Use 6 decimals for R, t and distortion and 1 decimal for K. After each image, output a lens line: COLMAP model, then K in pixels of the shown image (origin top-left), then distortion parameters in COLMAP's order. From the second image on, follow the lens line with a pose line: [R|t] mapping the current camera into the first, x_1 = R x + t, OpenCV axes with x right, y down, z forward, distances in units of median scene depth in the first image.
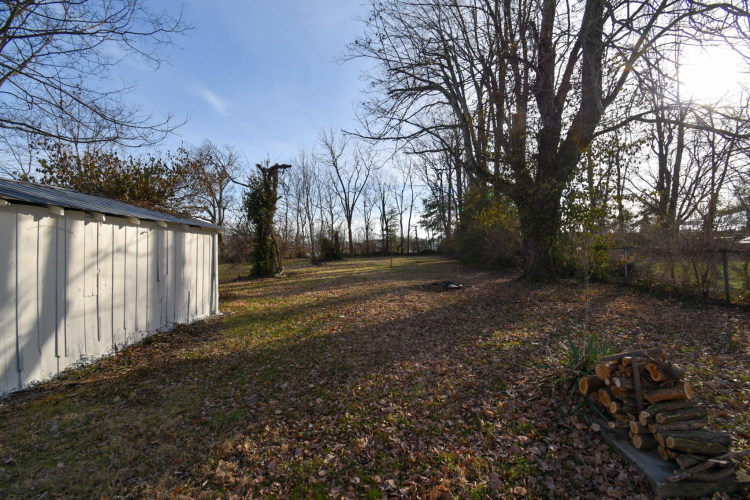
lens RADIAL K [[332.2, 0, 382.5], [0, 332.2, 253.2], [0, 0, 1]] dist [0.012114, -0.019658]
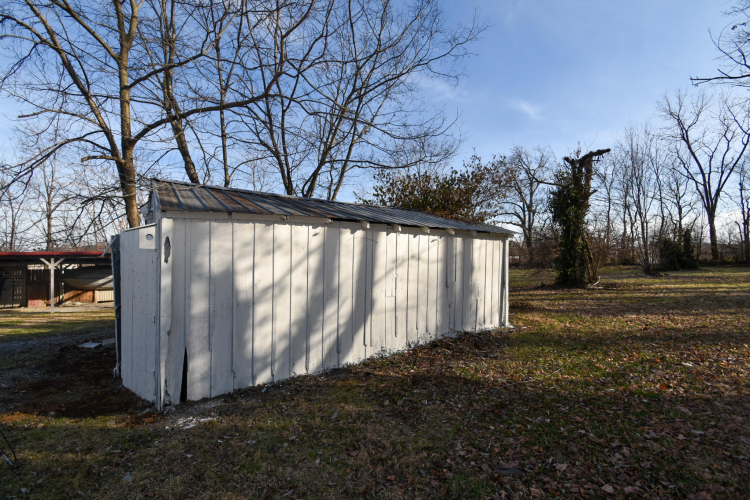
lens RADIAL K [[332.2, 0, 376.5], [0, 332.2, 254.6], [0, 0, 1]] dist [0.012114, -0.019658]
pose [[0.626199, 0.007227, -0.779630, -0.006871], [-0.013227, 0.999912, -0.001356, -0.009539], [0.779551, 0.011161, 0.626239, 0.145971]]
